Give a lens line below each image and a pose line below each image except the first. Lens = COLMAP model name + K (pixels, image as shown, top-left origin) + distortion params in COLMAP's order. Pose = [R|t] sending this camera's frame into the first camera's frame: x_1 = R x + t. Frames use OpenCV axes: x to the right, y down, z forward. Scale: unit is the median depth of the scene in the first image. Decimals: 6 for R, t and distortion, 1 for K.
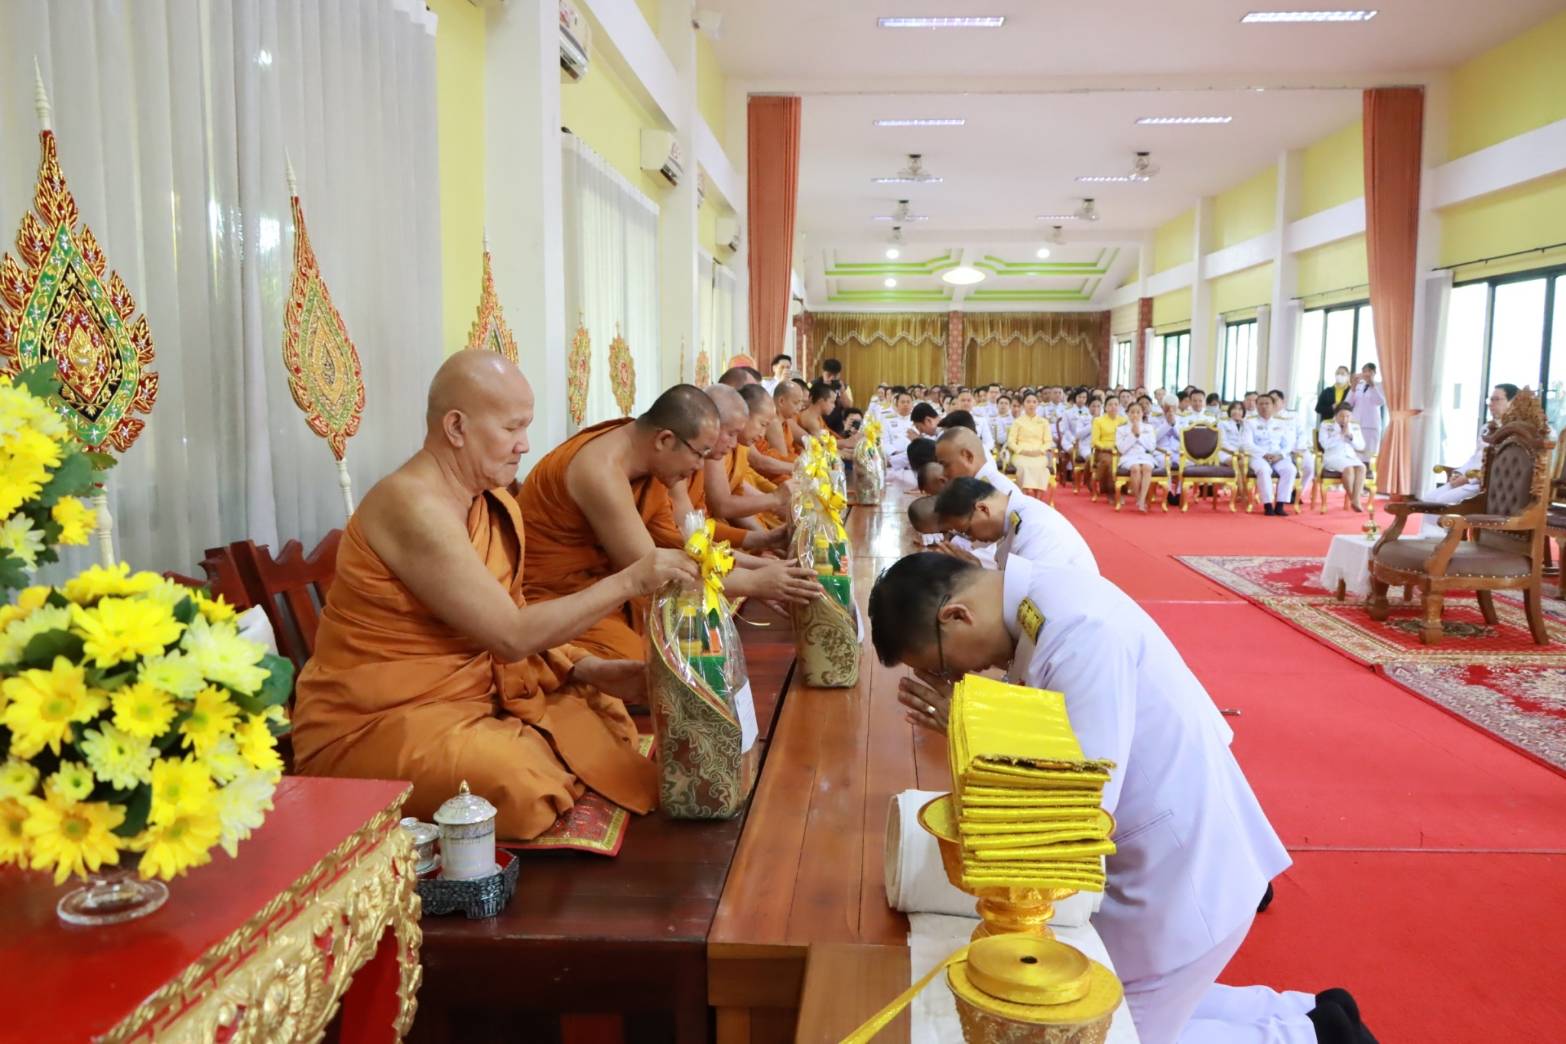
lens RADIAL K [[1205.5, 0, 788.0], [0, 1205.5, 519.3], [0, 0, 1]] dist [-0.022514, -0.000789]
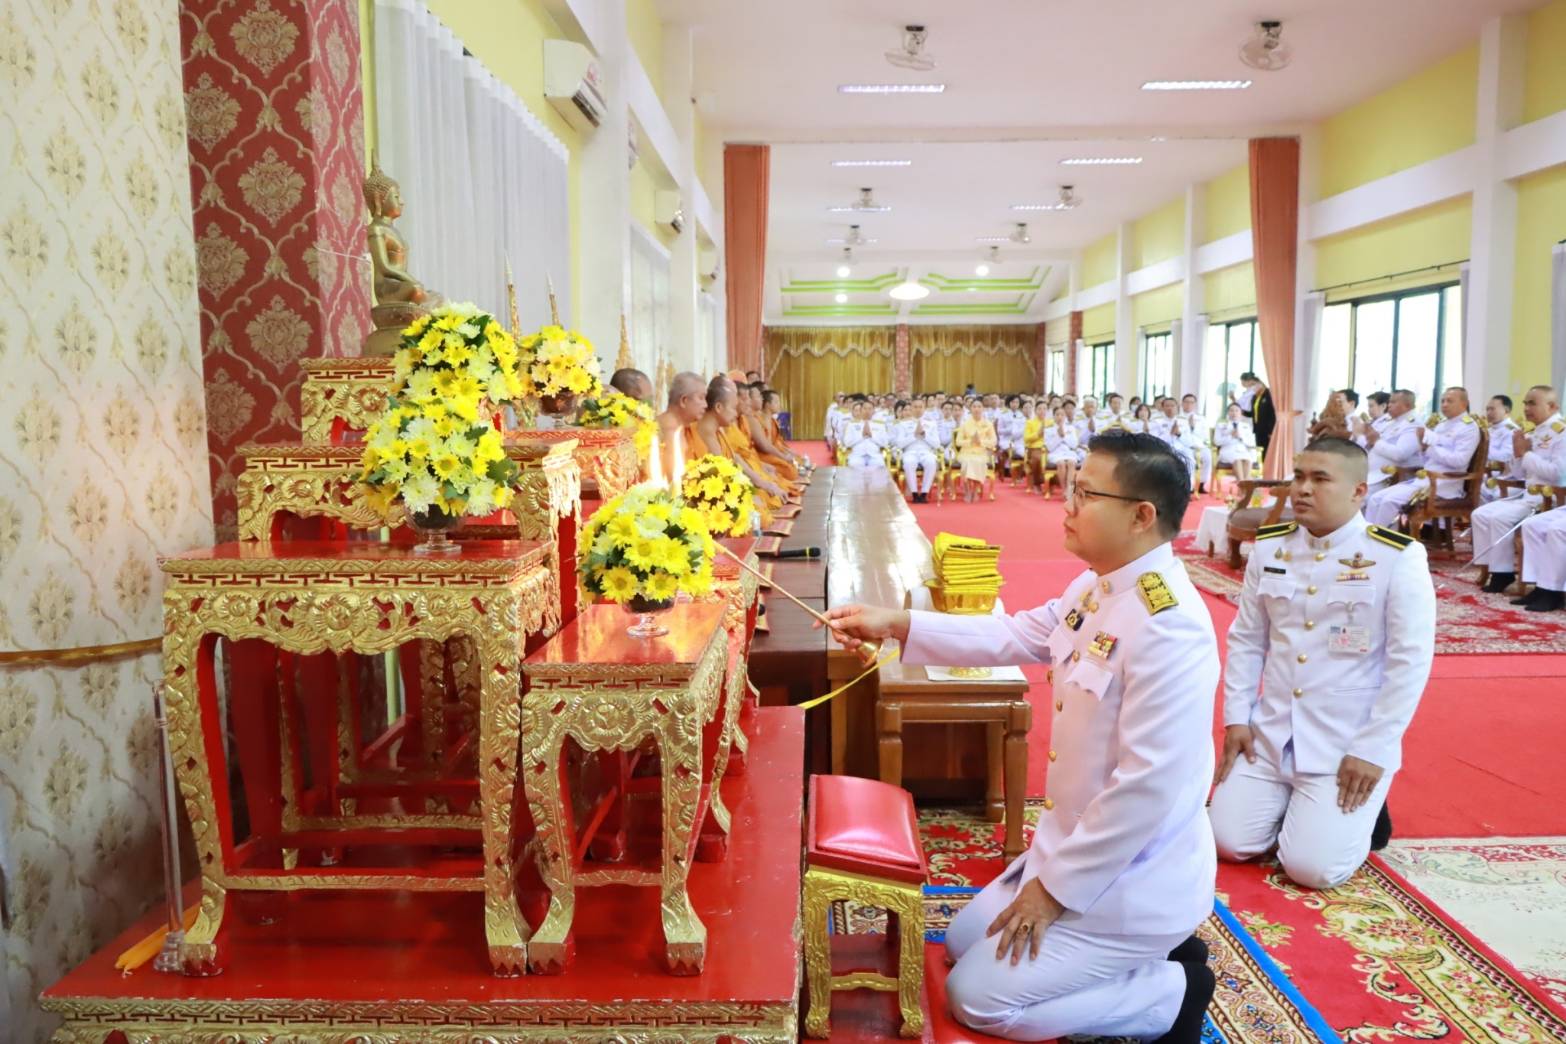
lens RADIAL K [[1205.5, 0, 781.4], [0, 1205.5, 520.6], [0, 0, 1]] dist [-0.022514, -0.000789]
pose [[0.999123, -0.014342, 0.039327, -0.026400], [0.014572, 0.999878, -0.005569, 0.013770], [-0.039242, 0.006137, 0.999211, -0.137815]]
